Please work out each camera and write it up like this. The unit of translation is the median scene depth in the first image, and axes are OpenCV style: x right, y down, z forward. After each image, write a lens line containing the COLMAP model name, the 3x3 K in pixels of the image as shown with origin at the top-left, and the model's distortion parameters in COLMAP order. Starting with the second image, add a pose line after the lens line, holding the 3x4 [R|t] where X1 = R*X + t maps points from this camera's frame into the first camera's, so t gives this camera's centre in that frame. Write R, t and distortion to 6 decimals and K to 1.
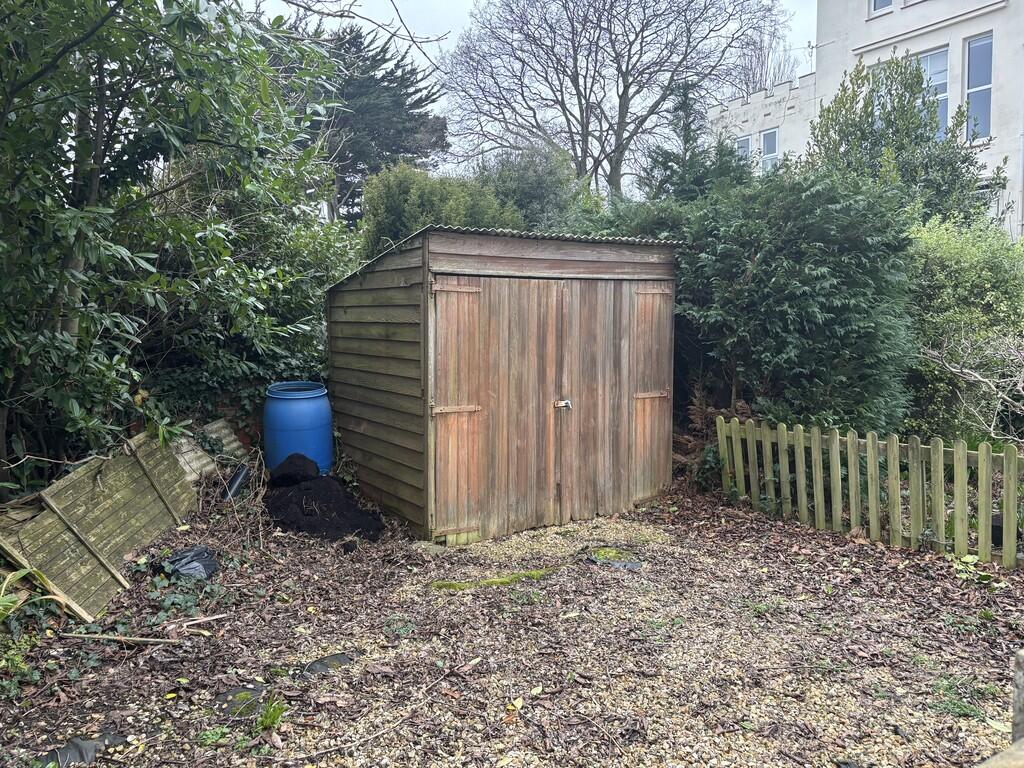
lens RADIAL K [[776.9, 0, 512.4], [0, 776.9, 385.6], [0, 0, 1]] dist [0.005731, -0.003212]
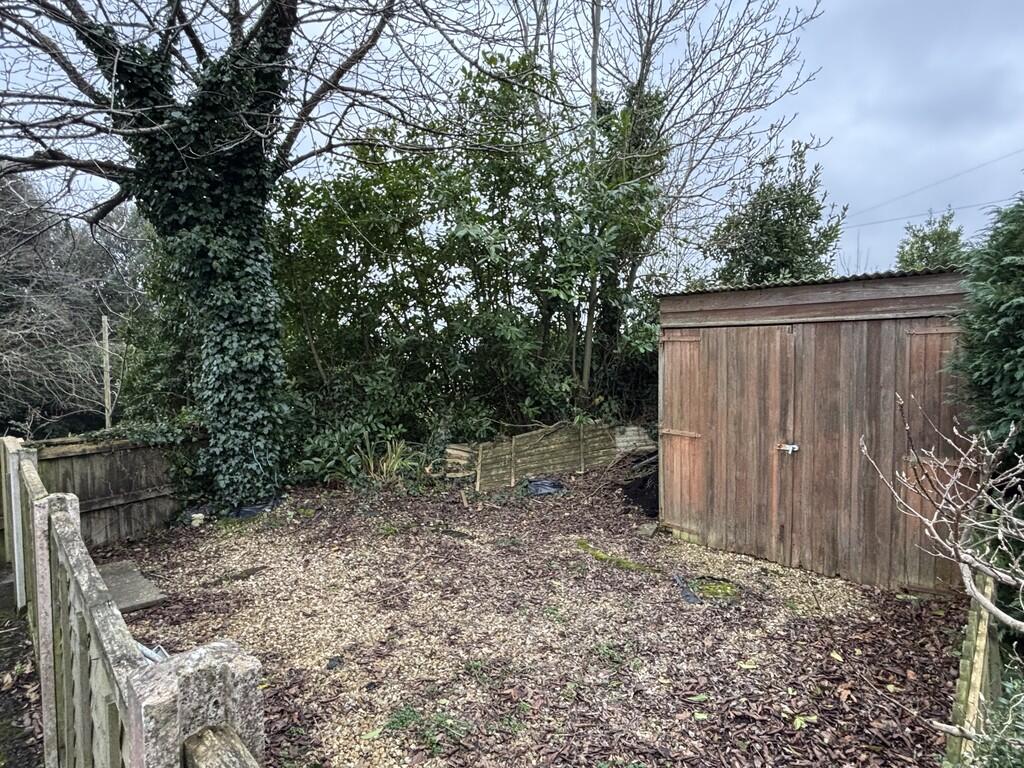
lens RADIAL K [[564.0, 0, 513.4], [0, 564.0, 383.3], [0, 0, 1]] dist [-0.003542, -0.000227]
pose [[0.182301, 0.050007, -0.981970, 0.769858], [-0.082352, 0.995973, 0.035432, -0.060220], [0.979788, 0.074408, 0.185686, 0.547719]]
